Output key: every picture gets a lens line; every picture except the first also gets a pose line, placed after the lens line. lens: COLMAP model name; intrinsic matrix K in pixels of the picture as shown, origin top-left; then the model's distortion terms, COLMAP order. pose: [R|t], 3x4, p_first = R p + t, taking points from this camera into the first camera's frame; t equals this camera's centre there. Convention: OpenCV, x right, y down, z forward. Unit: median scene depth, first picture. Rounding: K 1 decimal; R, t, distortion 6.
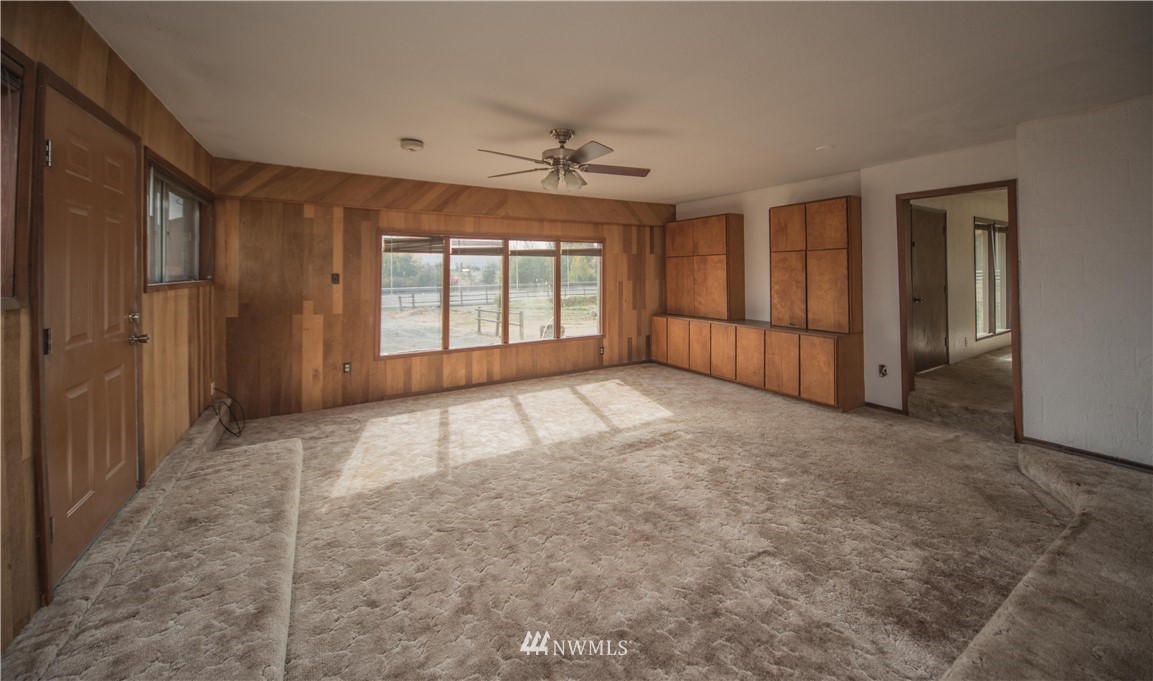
lens RADIAL K [[396.1, 0, 574.6], [0, 396.1, 269.1], [0, 0, 1]] dist [-0.016527, 0.000017]
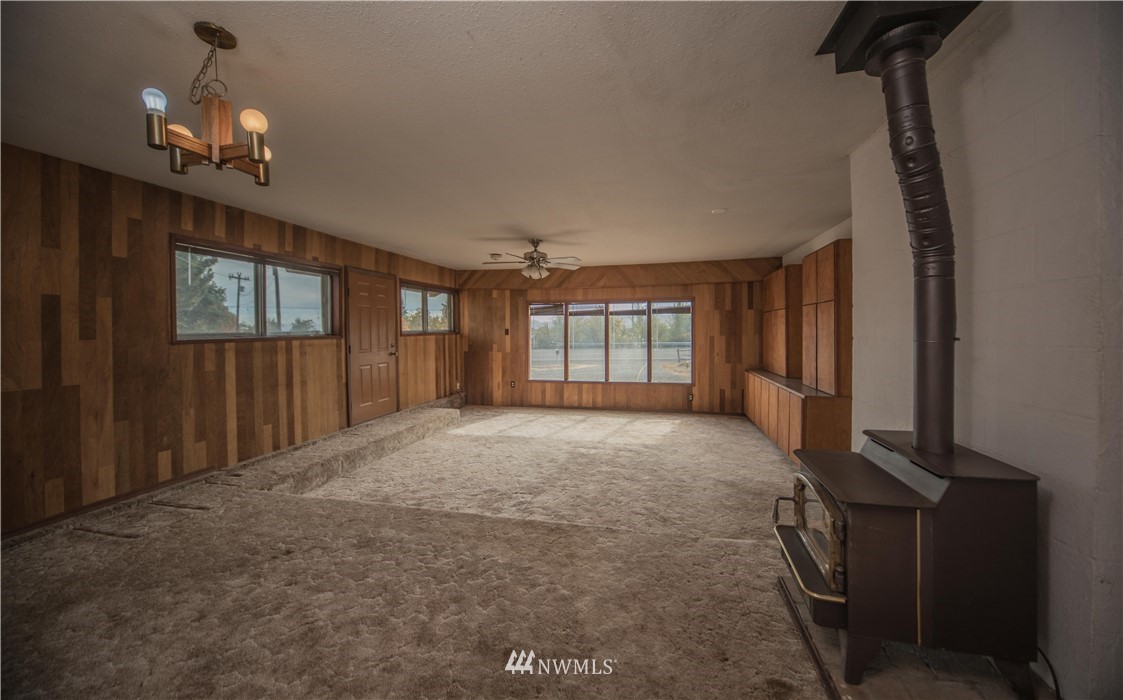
lens RADIAL K [[402.1, 0, 594.3], [0, 402.1, 333.4], [0, 0, 1]] dist [-0.016645, 0.000039]
pose [[0.737288, 0.006983, -0.675542, 0.753723], [0.007214, 0.999808, 0.018208, 0.001686], [0.675540, -0.018298, 0.737097, -0.030798]]
